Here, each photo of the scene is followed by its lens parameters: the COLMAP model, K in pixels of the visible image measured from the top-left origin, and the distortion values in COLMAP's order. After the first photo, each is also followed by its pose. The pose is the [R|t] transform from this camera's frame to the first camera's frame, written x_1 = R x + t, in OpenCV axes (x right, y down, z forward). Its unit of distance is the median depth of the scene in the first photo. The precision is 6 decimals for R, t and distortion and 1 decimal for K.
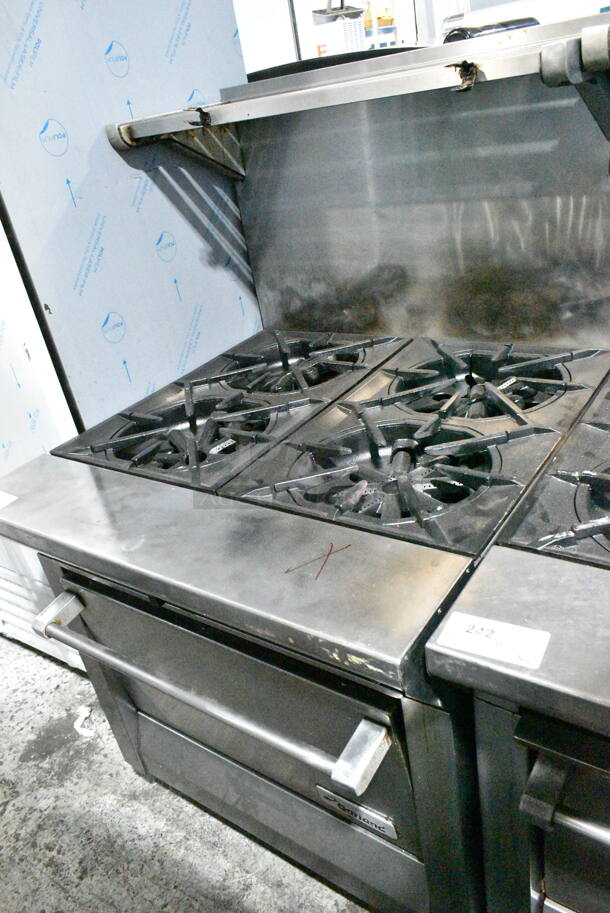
lens RADIAL K [[714.5, 0, 305.0], [0, 714.5, 459.7], [0, 0, 1]] dist [-0.019370, 0.016333]
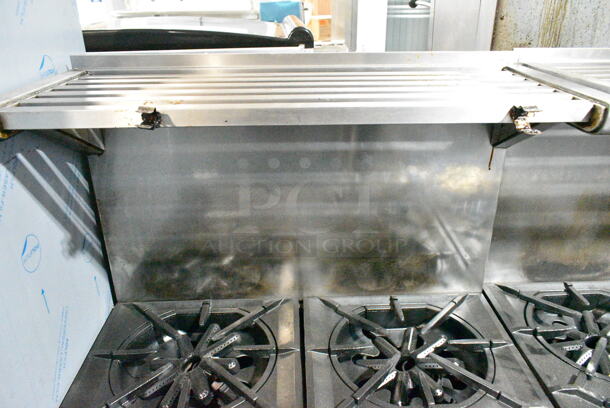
lens RADIAL K [[477.4, 0, 305.4], [0, 477.4, 201.6], [0, 0, 1]] dist [-0.019370, 0.016333]
pose [[0.787358, -0.095019, 0.609130, -0.259479], [0.168270, 0.983657, -0.064063, -0.263124], [-0.593088, 0.152939, 0.790479, 0.407764]]
